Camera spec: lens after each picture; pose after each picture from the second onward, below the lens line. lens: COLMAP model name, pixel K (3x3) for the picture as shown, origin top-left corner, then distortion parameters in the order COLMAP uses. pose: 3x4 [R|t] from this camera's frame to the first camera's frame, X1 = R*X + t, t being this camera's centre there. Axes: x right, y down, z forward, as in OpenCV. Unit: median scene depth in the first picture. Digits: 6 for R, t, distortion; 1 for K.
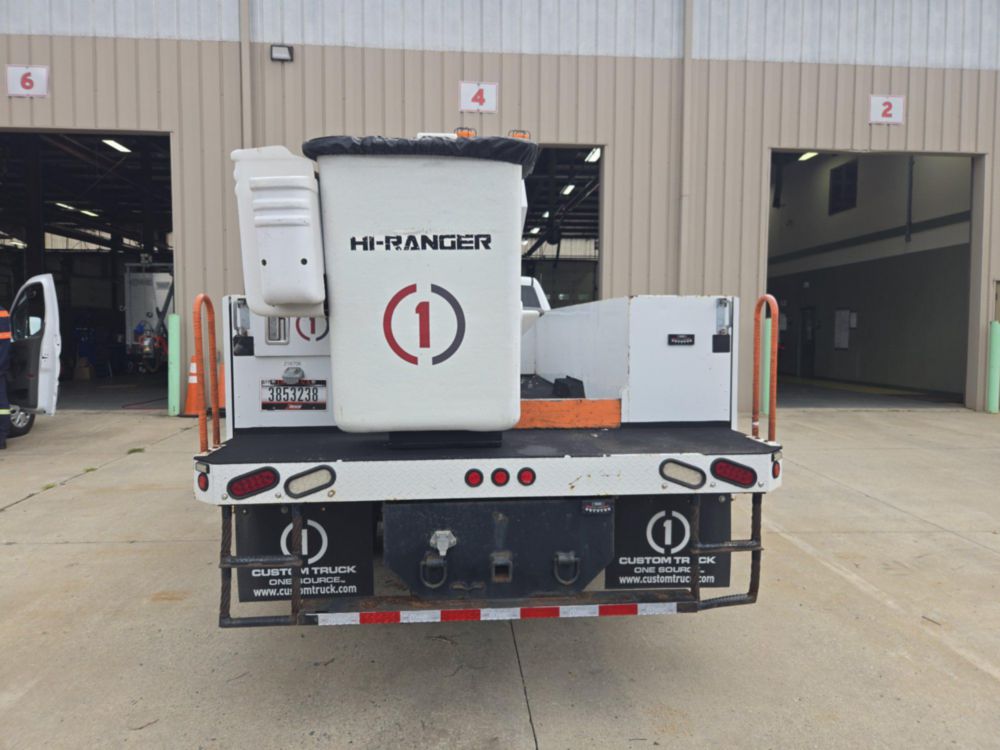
lens RADIAL K [[668.5, 0, 501.5], [0, 668.5, 363.7], [0, 0, 1]] dist [0.073984, -0.076908]
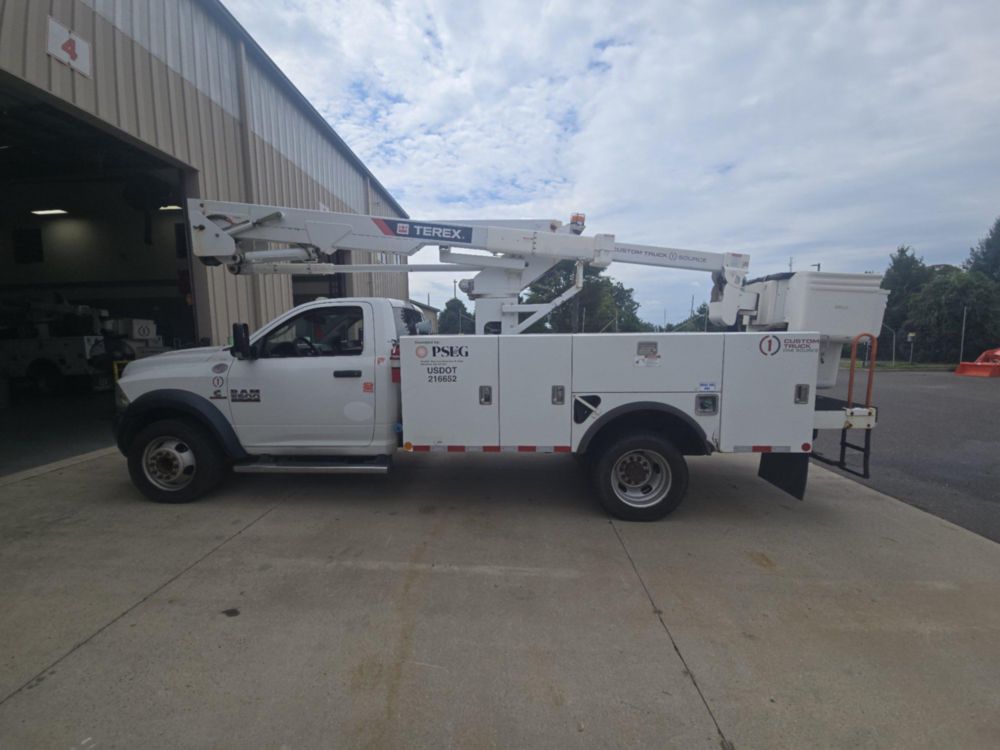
lens RADIAL K [[410.9, 0, 492.8], [0, 410.9, 373.8], [0, 0, 1]] dist [0.018153, -0.015017]
pose [[0.128723, -0.096654, 0.986959, -1.257456], [0.063452, 0.994002, 0.089068, -0.111635], [-0.989649, 0.051159, 0.134084, 1.339476]]
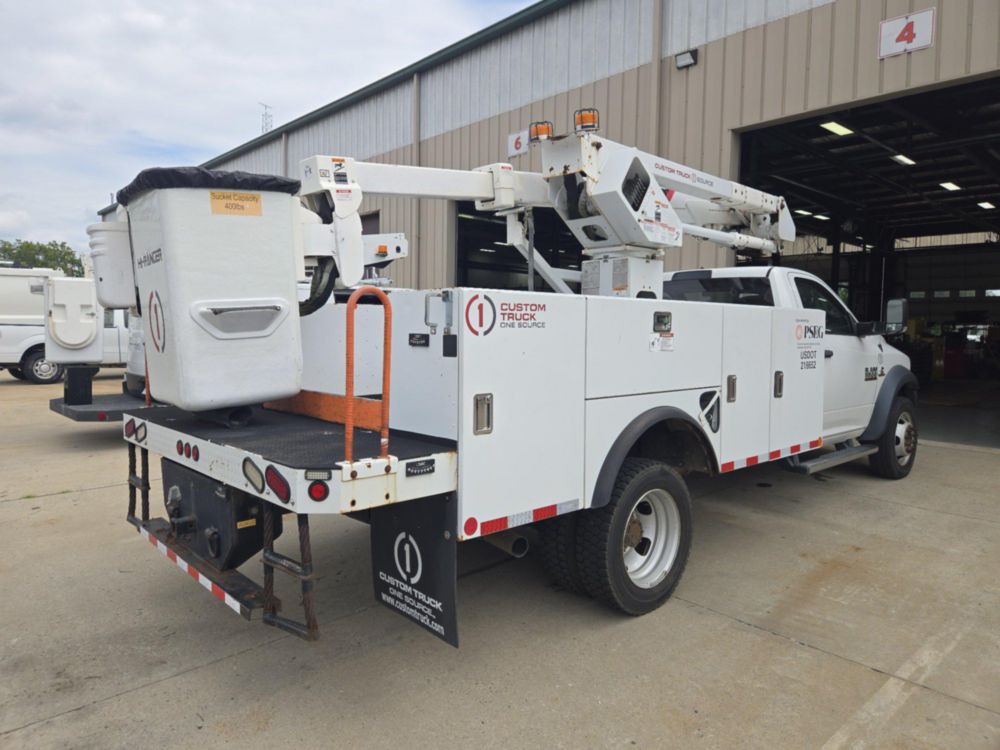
lens RADIAL K [[670.8, 0, 495.2], [0, 670.8, 359.6], [0, 0, 1]] dist [0.084456, -0.078647]
pose [[0.616417, 0.038194, -0.786493, 0.841189], [-0.050847, 0.998669, 0.008646, -0.018998], [0.785777, 0.034662, 0.617538, 0.446911]]
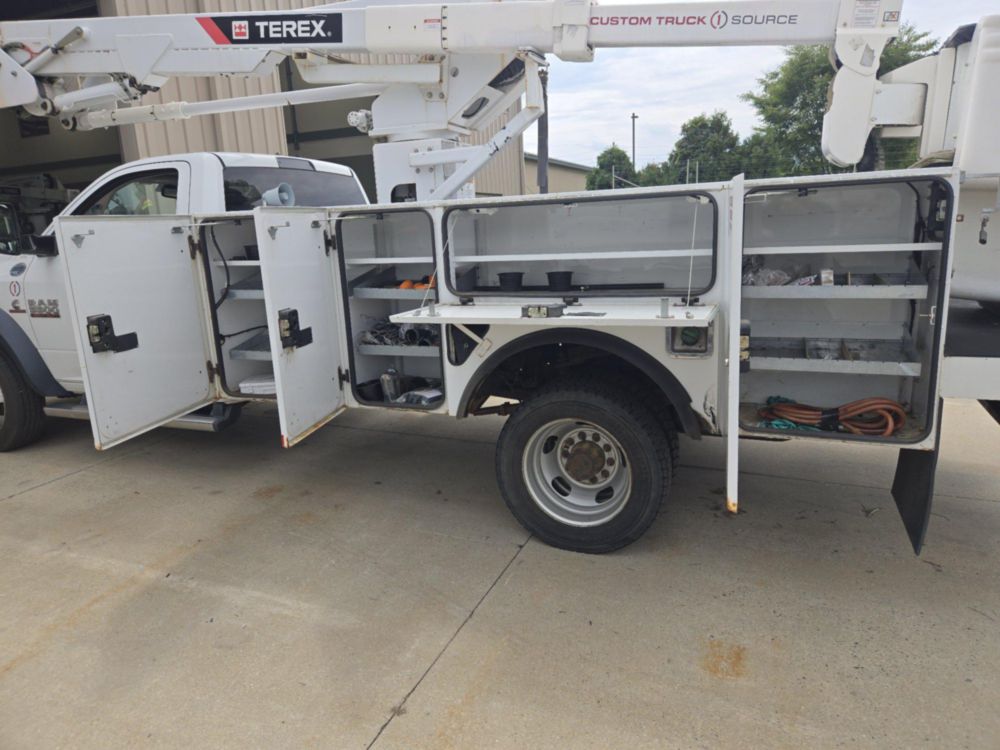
lens RADIAL K [[670.8, 0, 495.2], [0, 670.8, 359.6], [0, 0, 1]] dist [0.084456, -0.078647]
pose [[0.450443, -0.200417, 0.870020, -1.041240], [0.093832, 0.979709, 0.177105, -0.058514], [-0.887861, 0.001860, 0.460108, 0.868350]]
